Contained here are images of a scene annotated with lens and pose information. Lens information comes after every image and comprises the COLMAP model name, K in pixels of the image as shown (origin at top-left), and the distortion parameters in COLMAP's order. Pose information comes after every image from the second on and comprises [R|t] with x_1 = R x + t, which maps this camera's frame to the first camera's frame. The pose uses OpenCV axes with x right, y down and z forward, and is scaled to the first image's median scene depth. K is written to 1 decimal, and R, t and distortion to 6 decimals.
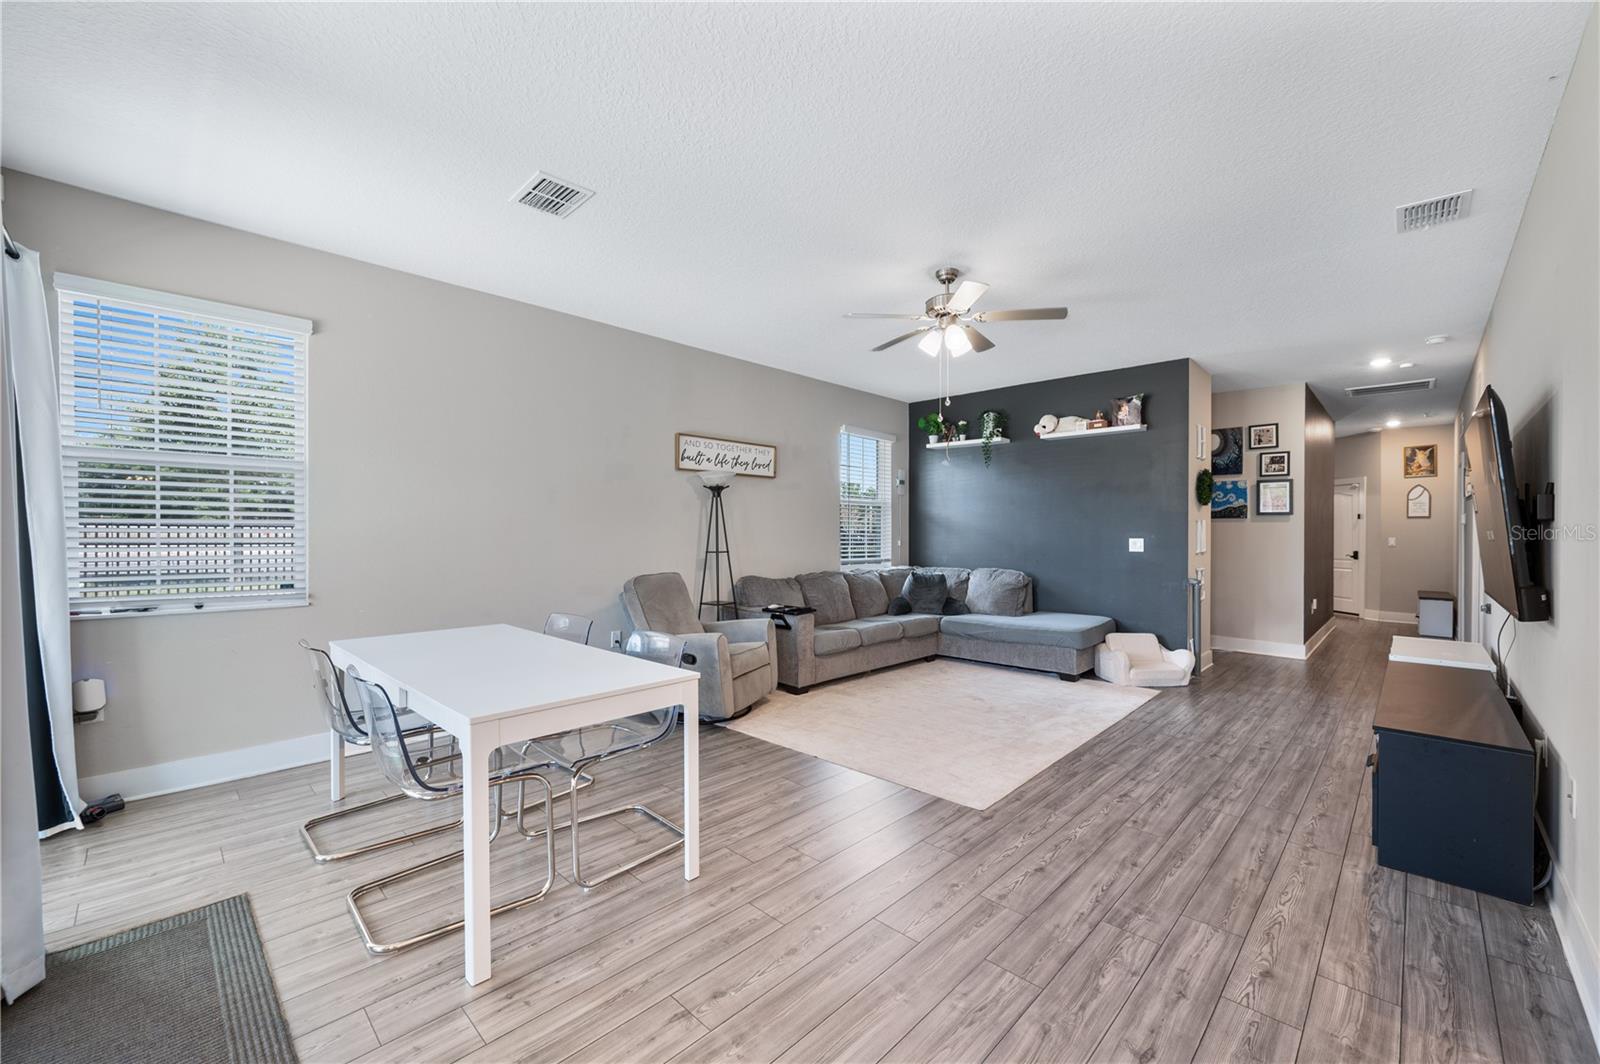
lens RADIAL K [[638.6, 0, 801.7], [0, 638.6, 539.2], [0, 0, 1]] dist [-0.000136, -0.000231]
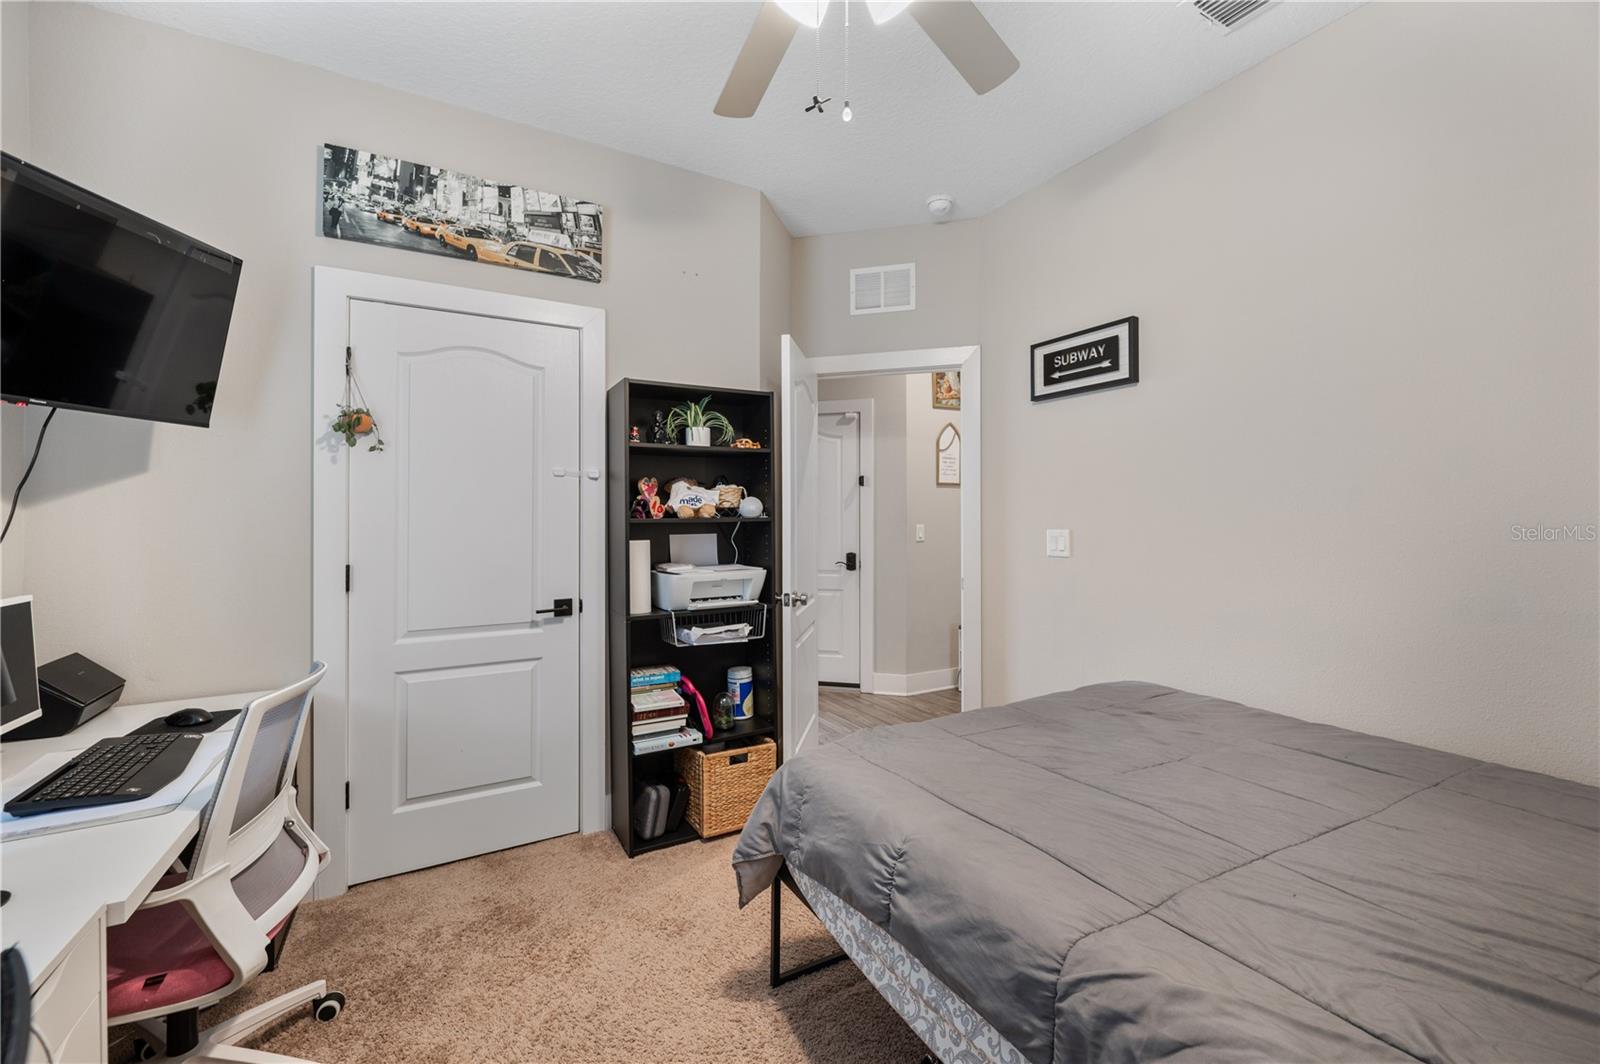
lens RADIAL K [[638.6, 0, 796.7], [0, 638.6, 522.2], [0, 0, 1]] dist [-0.000136, -0.000231]
pose [[0.281338, 0.007422, 0.959580, 0.403239], [0.013434, 0.999842, -0.011672, 0.000380], [-0.959515, 0.016174, 0.281194, 0.917058]]
